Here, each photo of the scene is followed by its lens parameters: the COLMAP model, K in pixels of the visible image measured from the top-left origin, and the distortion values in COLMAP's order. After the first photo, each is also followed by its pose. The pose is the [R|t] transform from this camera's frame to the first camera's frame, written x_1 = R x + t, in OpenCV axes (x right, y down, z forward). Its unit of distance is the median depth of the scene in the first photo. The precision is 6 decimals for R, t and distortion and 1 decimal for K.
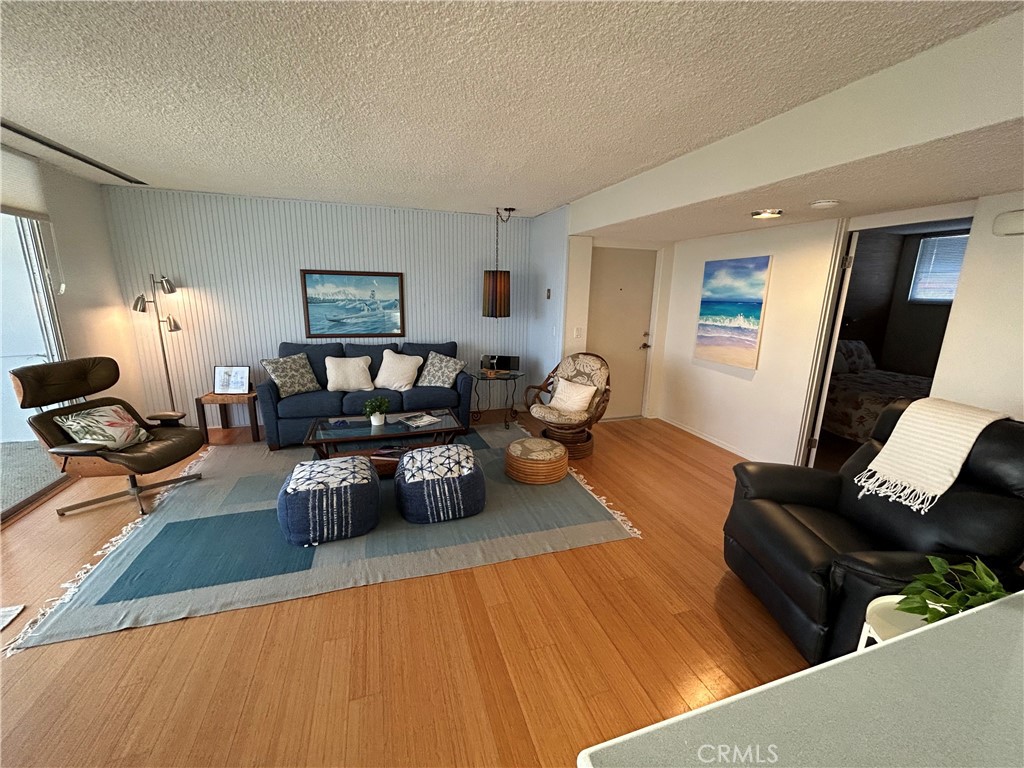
lens RADIAL K [[413.0, 0, 512.0], [0, 413.0, 384.0], [0, 0, 1]] dist [-0.002664, -0.000248]
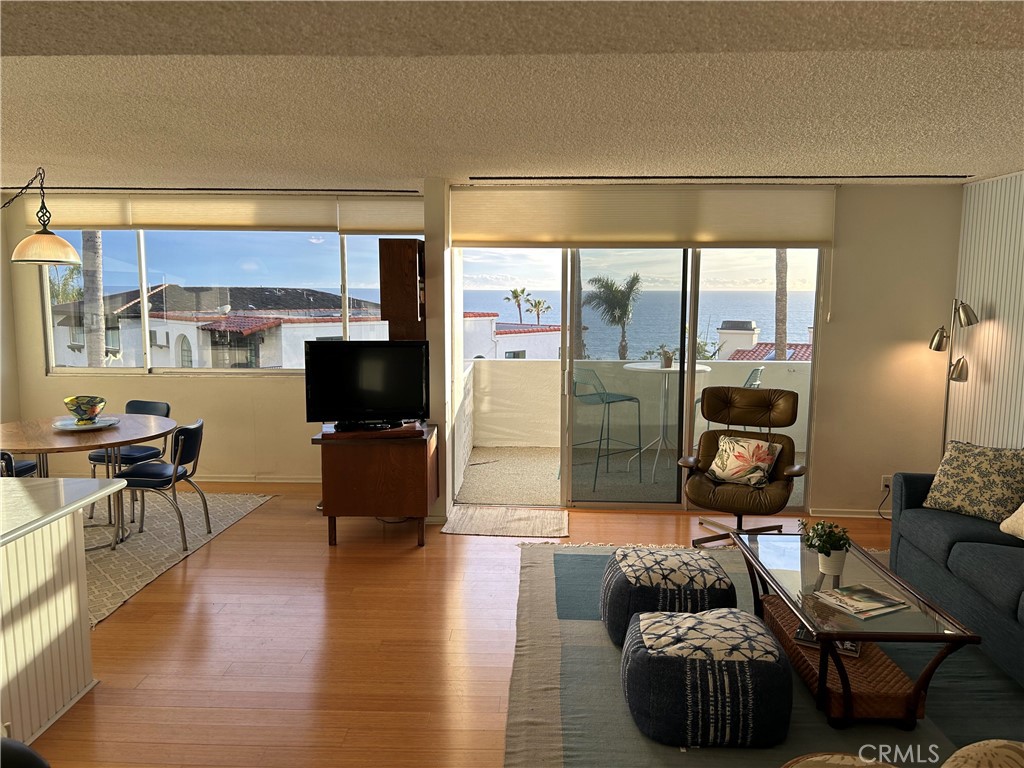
lens RADIAL K [[771.5, 0, 515.3], [0, 771.5, 390.3], [0, 0, 1]] dist [0.064046, -0.063738]
pose [[-0.344125, 0.105746, -0.932950, 0.735159], [-0.219391, 0.957076, 0.189404, -0.231731], [0.912932, 0.269859, -0.306154, 0.858171]]
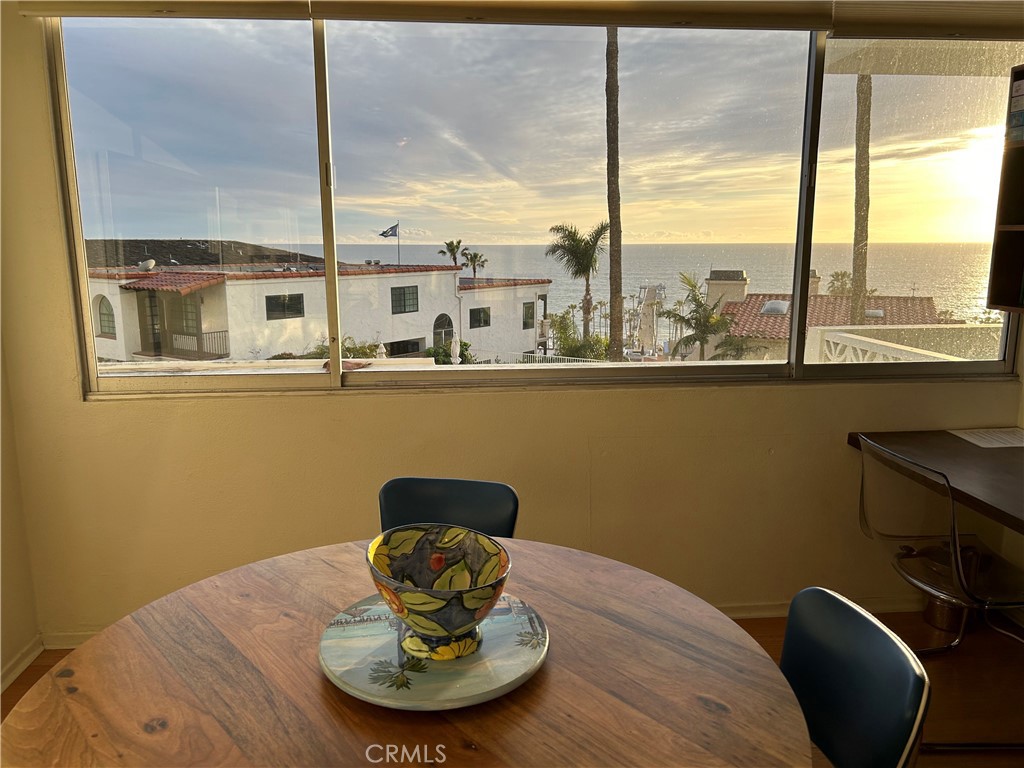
lens RADIAL K [[771.5, 0, 515.3], [0, 771.5, 390.3], [0, 0, 1]] dist [0.064046, -0.063738]
pose [[-0.229763, 0.167858, -0.958662, -0.018623], [-0.215974, 0.951661, 0.218395, 0.079454], [0.948981, 0.257225, -0.182403, -0.238141]]
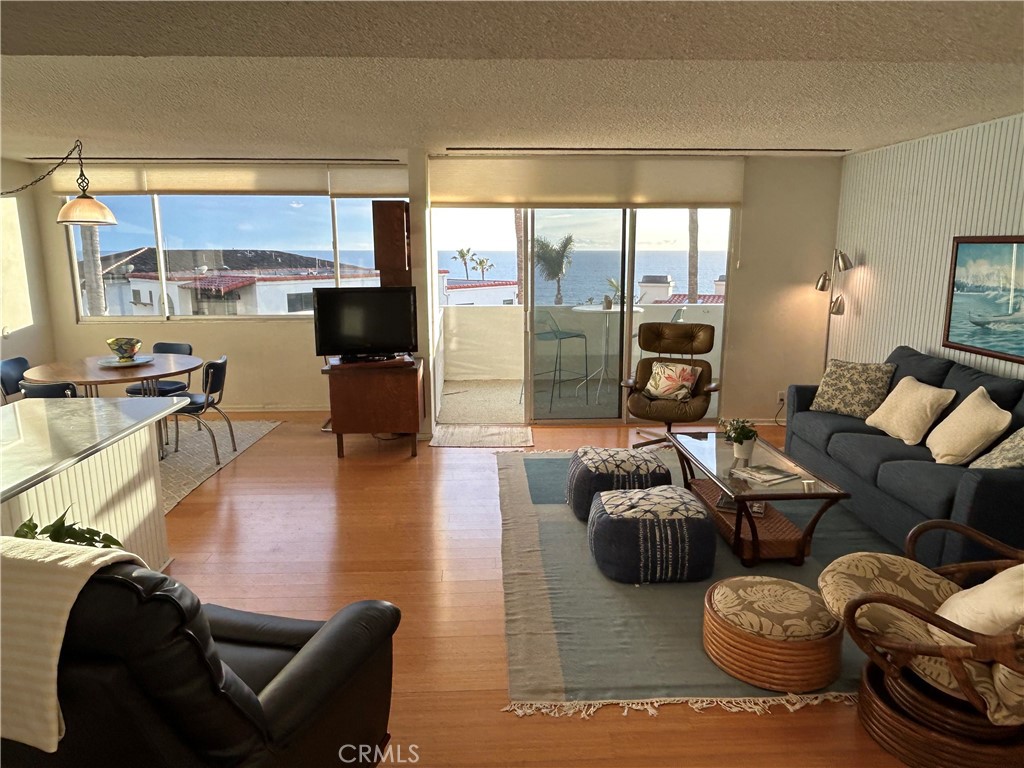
lens RADIAL K [[679.3, 0, 512.0], [0, 679.3, 384.0], [0, 0, 1]] dist [0.010466, -0.005591]
pose [[-0.272827, 0.172729, -0.946430, 0.856082], [-0.216138, 0.947598, 0.235248, -0.209099], [0.937470, 0.268742, -0.221197, 0.840331]]
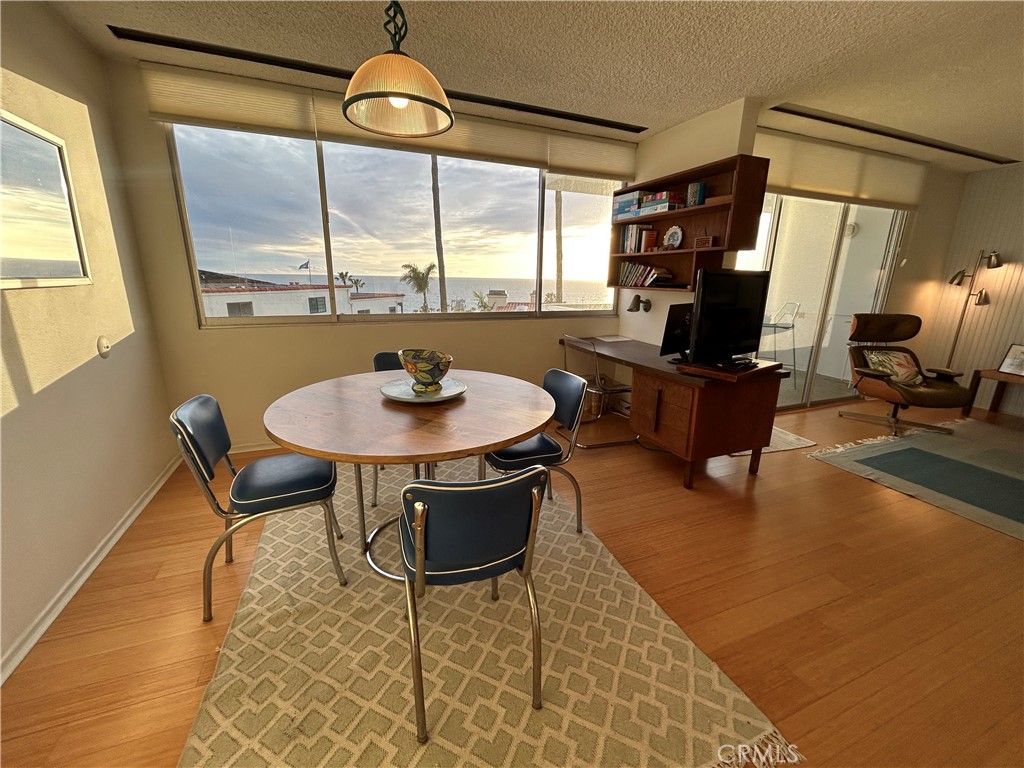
lens RADIAL K [[413.0, 0, 512.0], [0, 413.0, 384.0], [0, 0, 1]] dist [-0.002664, -0.000248]
pose [[0.068858, 0.235377, -0.969462, 0.176119], [-0.235234, 0.948198, 0.213506, 0.137006], [0.969496, 0.213349, 0.120660, -0.266921]]
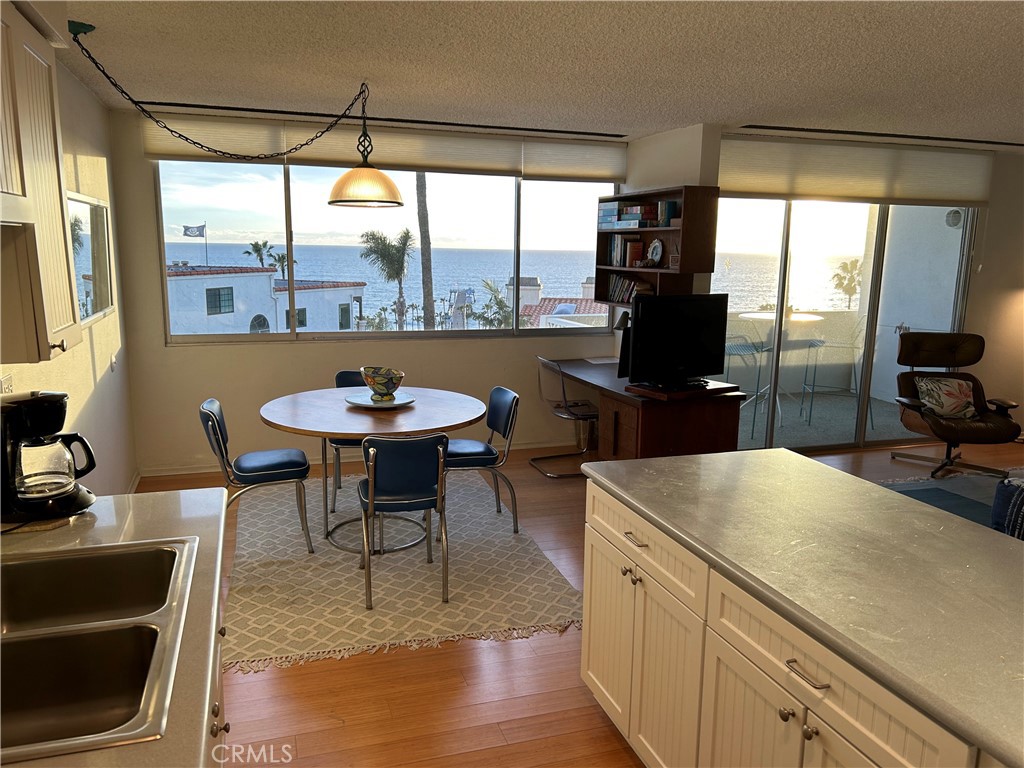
lens RADIAL K [[771.5, 0, 515.3], [0, 771.5, 390.3], [0, 0, 1]] dist [0.064046, -0.063738]
pose [[0.008623, 0.166979, -0.985923, 0.853922], [-0.236827, 0.958250, 0.160221, 0.024469], [0.971514, 0.232111, 0.047808, -0.166058]]
